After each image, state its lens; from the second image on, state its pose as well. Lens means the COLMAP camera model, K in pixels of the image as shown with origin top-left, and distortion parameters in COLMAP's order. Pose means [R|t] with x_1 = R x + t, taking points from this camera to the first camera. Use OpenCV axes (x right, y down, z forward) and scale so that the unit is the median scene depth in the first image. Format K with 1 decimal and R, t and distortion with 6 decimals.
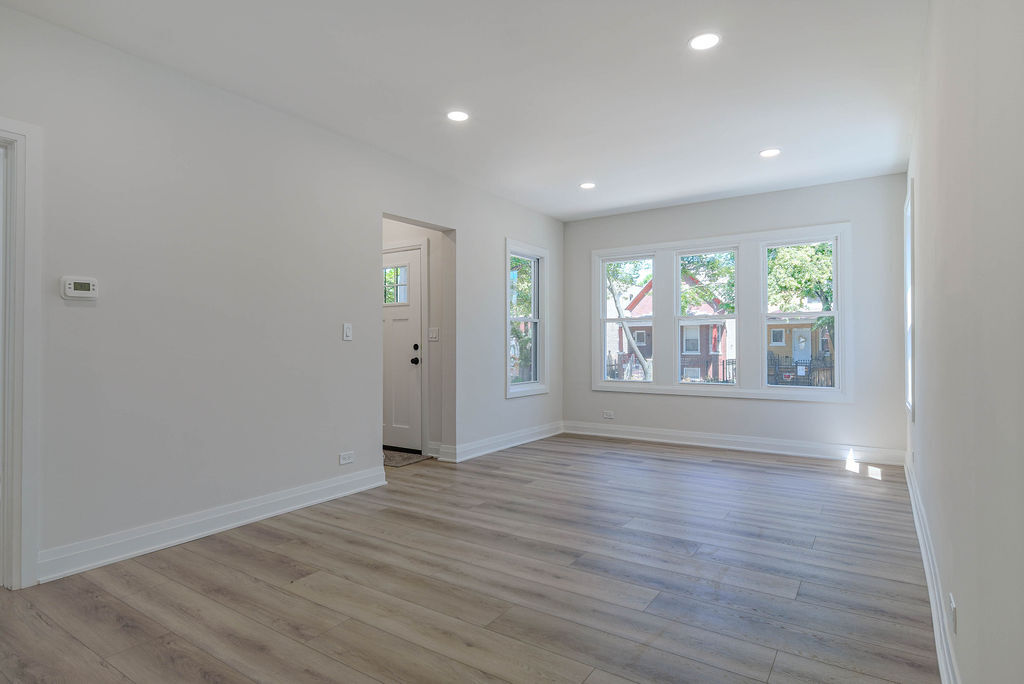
lens RADIAL K [[536.9, 0, 512.0], [0, 536.9, 342.0], [0, 0, 1]] dist [0.014231, -0.000782]
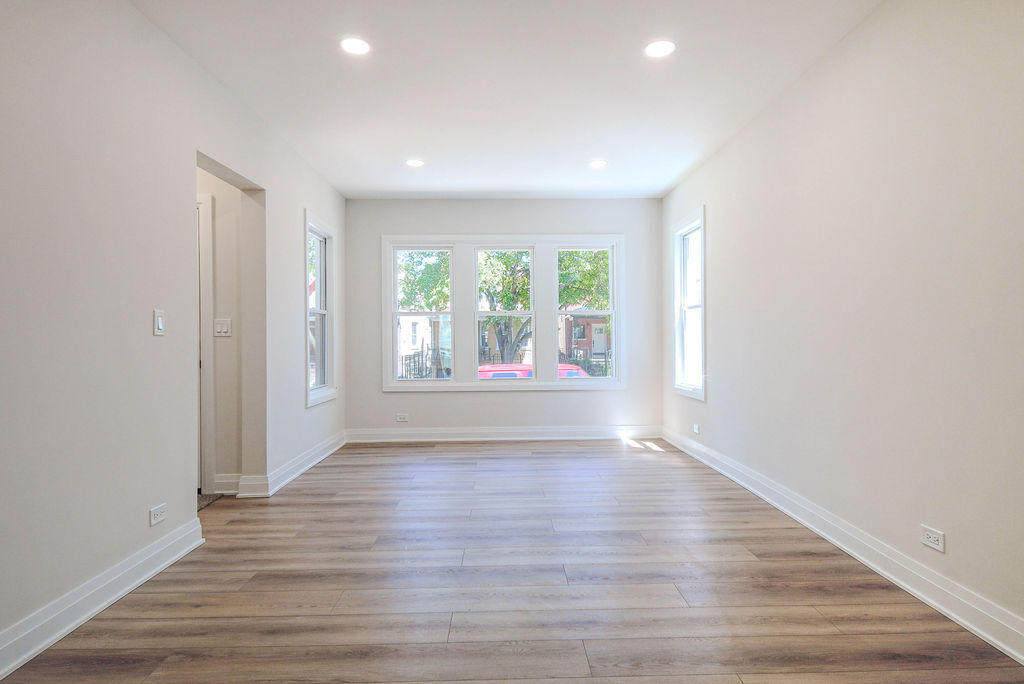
lens RADIAL K [[560.3, 0, 512.0], [0, 560.3, 342.0], [0, 0, 1]] dist [0.033697, -0.029748]
pose [[0.819927, -0.006264, 0.572434, -0.347786], [0.002078, 0.999966, 0.007966, -0.000002], [-0.572465, -0.005343, 0.819912, 0.186138]]
